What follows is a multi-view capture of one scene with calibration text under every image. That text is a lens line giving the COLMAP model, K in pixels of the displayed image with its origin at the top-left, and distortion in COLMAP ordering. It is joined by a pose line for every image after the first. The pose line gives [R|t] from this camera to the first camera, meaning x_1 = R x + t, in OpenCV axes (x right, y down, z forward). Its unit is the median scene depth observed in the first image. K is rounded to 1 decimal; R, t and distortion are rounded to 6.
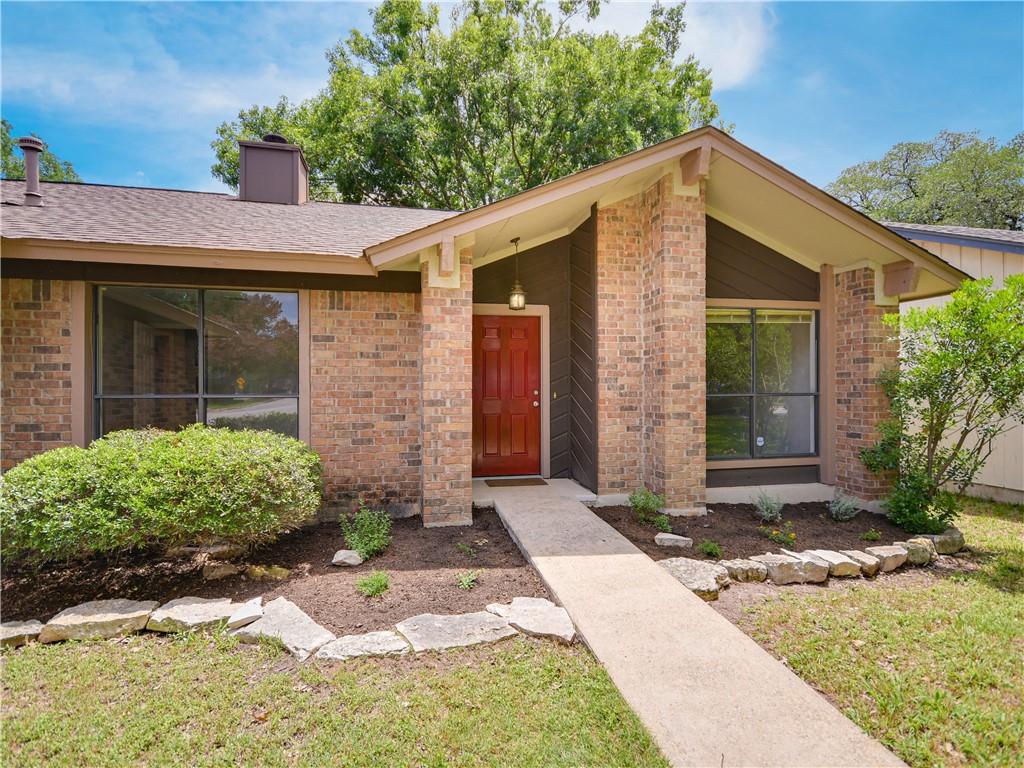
lens RADIAL K [[536.9, 0, 514.8], [0, 536.9, 387.5], [0, 0, 1]] dist [0.016747, 0.000384]
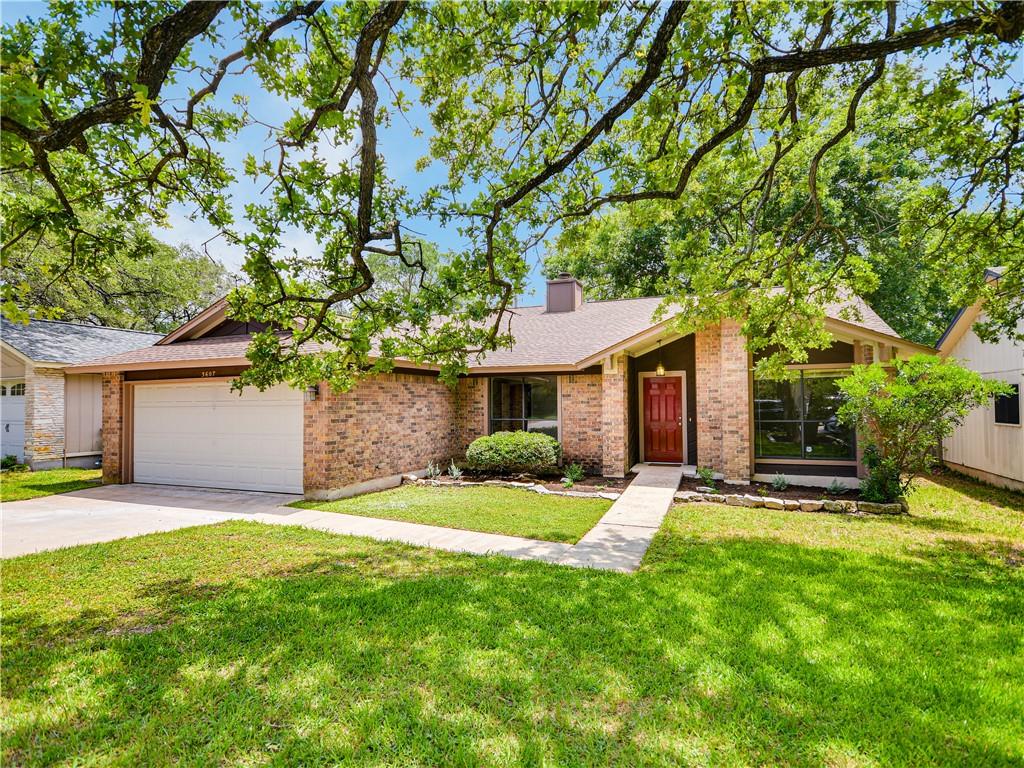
lens RADIAL K [[536.9, 0, 512.1], [0, 536.9, 387.5], [0, 0, 1]] dist [0.016747, 0.000384]
pose [[0.828549, -0.022333, -0.559470, 0.757640], [0.007946, 0.999573, -0.028132, -0.061008], [0.559859, 0.018863, 0.828373, -1.077480]]
